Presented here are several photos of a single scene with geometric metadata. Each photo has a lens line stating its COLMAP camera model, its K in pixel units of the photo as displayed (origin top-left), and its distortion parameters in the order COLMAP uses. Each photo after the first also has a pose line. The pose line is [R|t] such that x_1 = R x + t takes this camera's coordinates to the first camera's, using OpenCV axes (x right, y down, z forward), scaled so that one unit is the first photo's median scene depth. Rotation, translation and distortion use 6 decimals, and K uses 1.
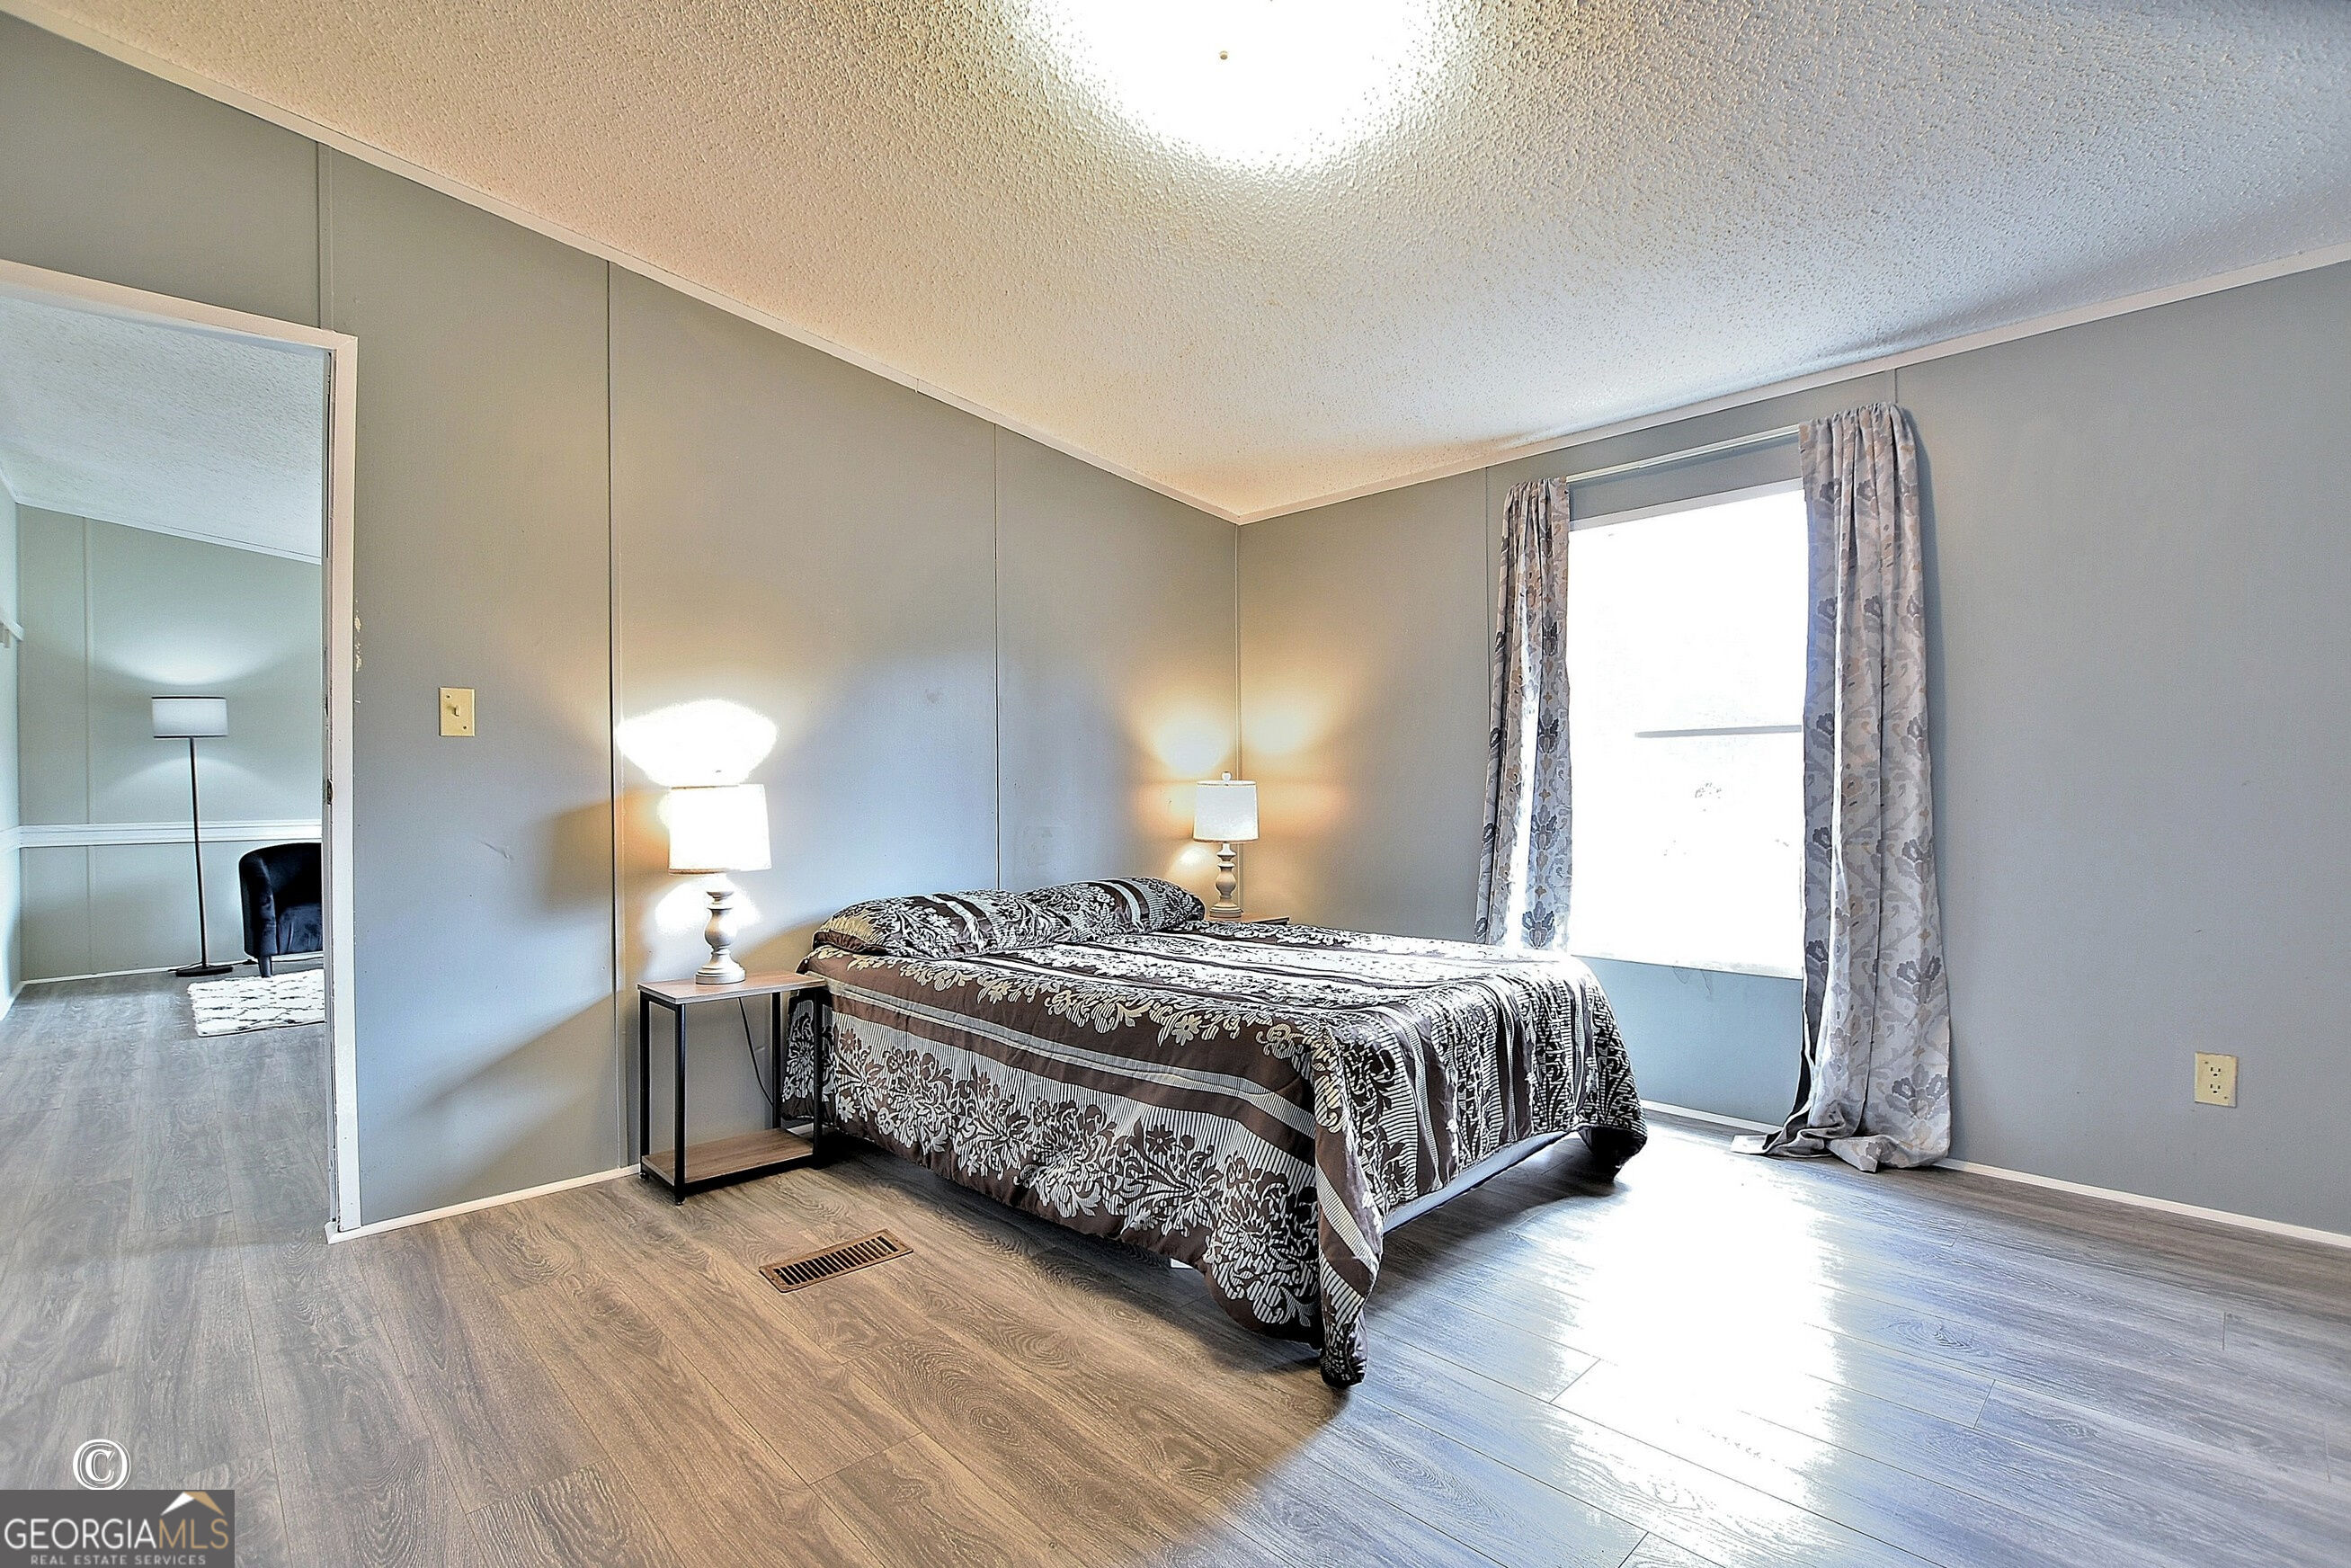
lens RADIAL K [[1097.5, 0, 1193.8], [0, 1097.5, 791.1], [0, 0, 1]] dist [-0.014094, 0.000490]
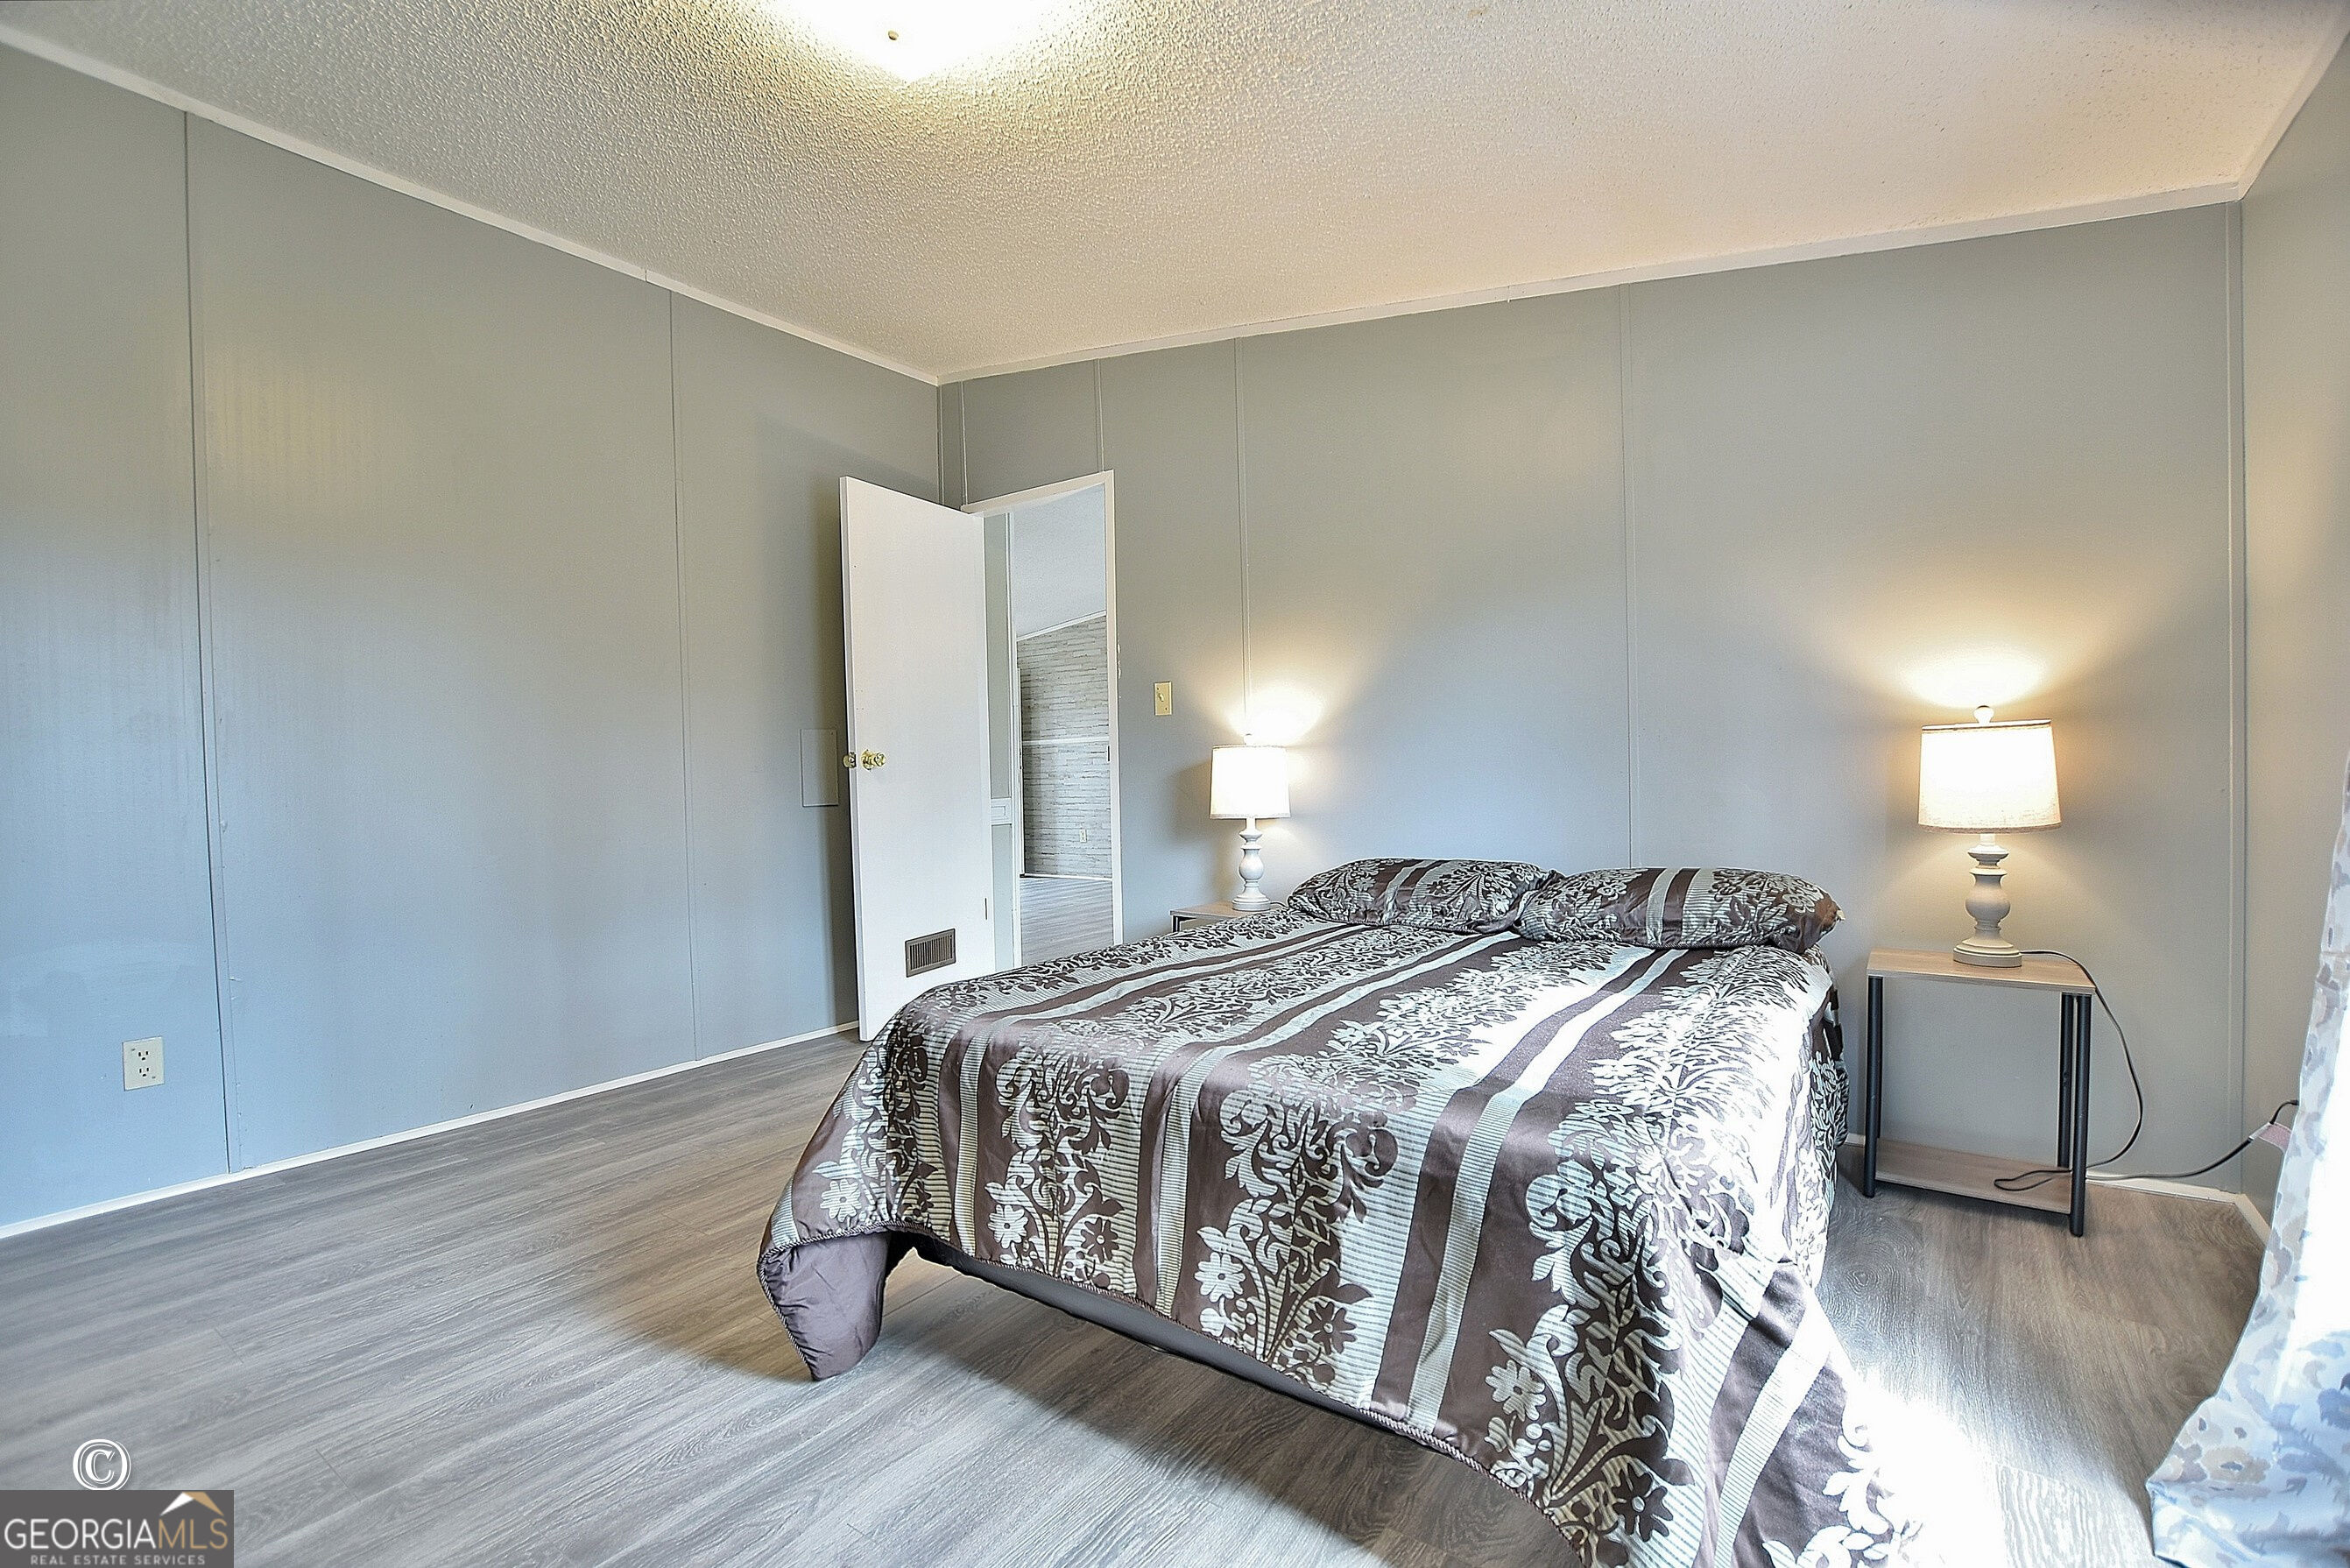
lens RADIAL K [[1097.0, 0, 1193.3], [0, 1097.0, 791.1], [0, 0, 1]] dist [-0.014094, 0.000490]
pose [[0.184103, 0.047622, -0.981753, 0.897540], [0.013327, 0.998613, 0.050939, -0.022433], [0.982817, -0.022462, 0.183213, 0.817622]]
